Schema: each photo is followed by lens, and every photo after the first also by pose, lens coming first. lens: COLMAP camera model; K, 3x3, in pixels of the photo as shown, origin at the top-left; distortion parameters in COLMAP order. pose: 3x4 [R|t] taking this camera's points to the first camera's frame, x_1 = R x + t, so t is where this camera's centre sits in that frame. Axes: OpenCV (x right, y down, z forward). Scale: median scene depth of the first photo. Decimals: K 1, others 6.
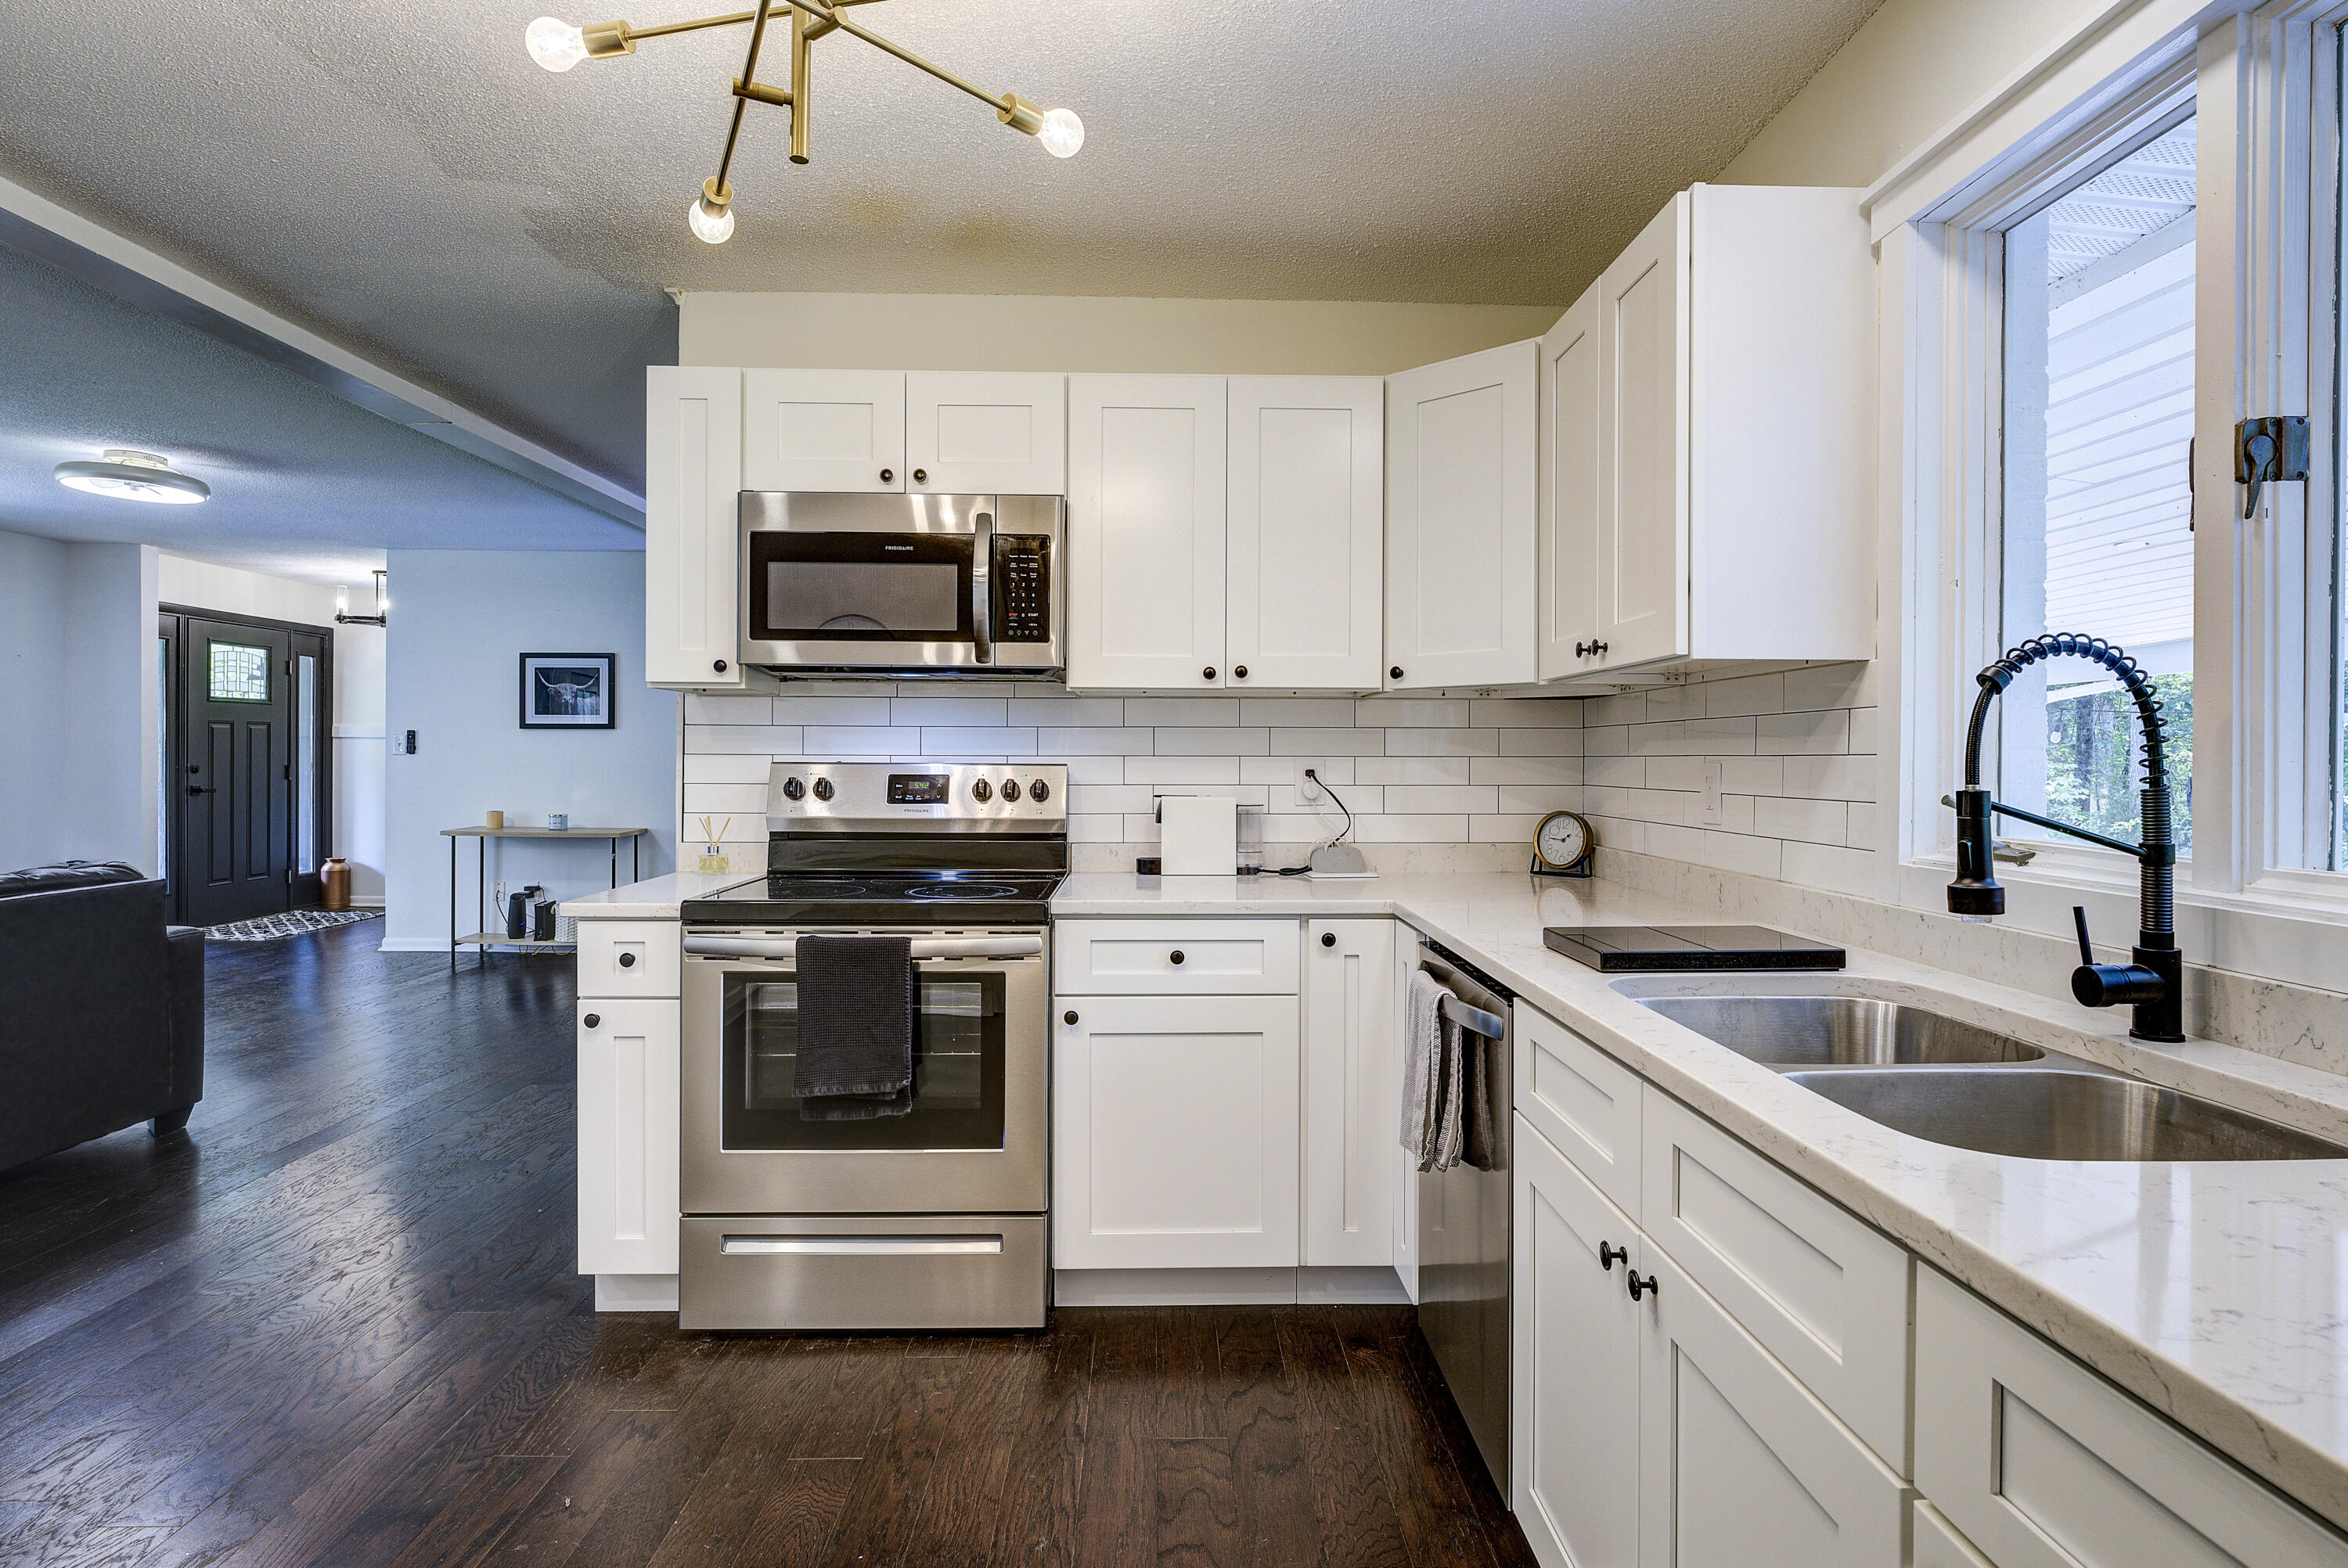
lens RADIAL K [[1208.8, 0, 1210.9], [0, 1208.8, 768.9], [0, 0, 1]] dist [0.000164, -0.000027]
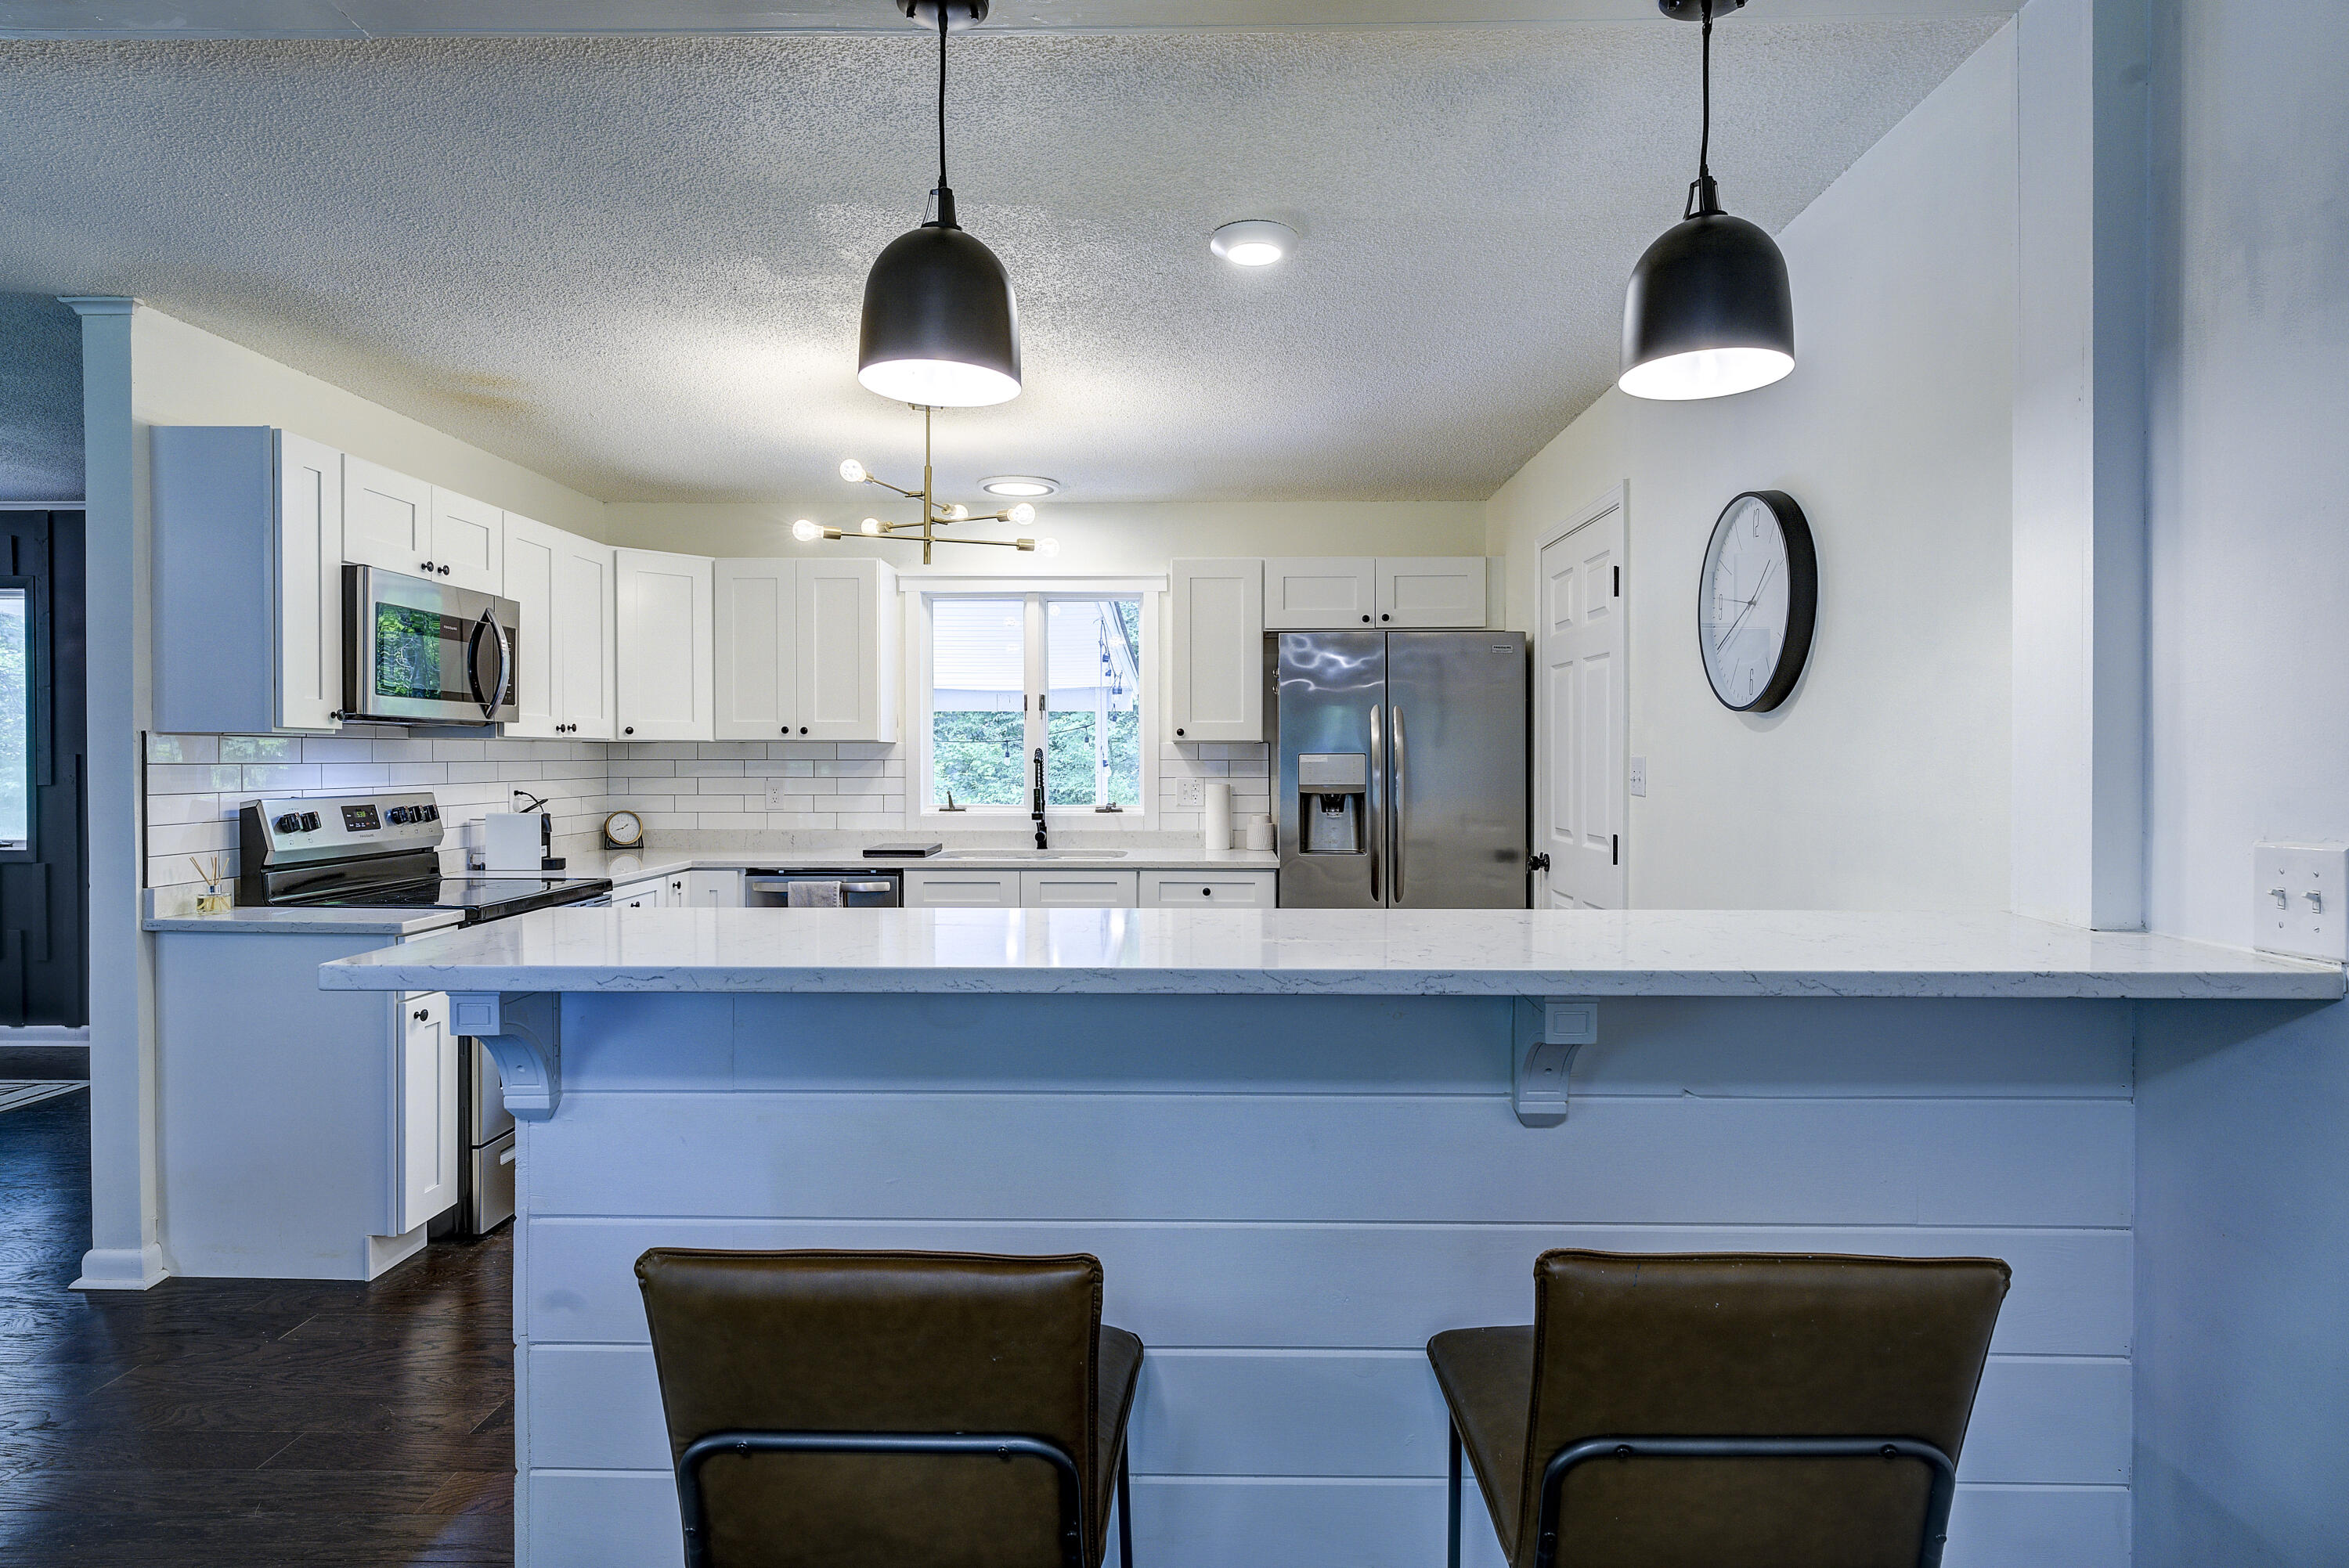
lens RADIAL K [[1227.5, 0, 1174.5], [0, 1227.5, 784.0], [0, 0, 1]] dist [0.000008, 0.000115]
pose [[0.060448, -0.026327, 0.997824, -1.651578], [0.008865, 0.999627, 0.025837, -0.047626], [-0.998132, 0.007284, 0.060659, 0.160856]]
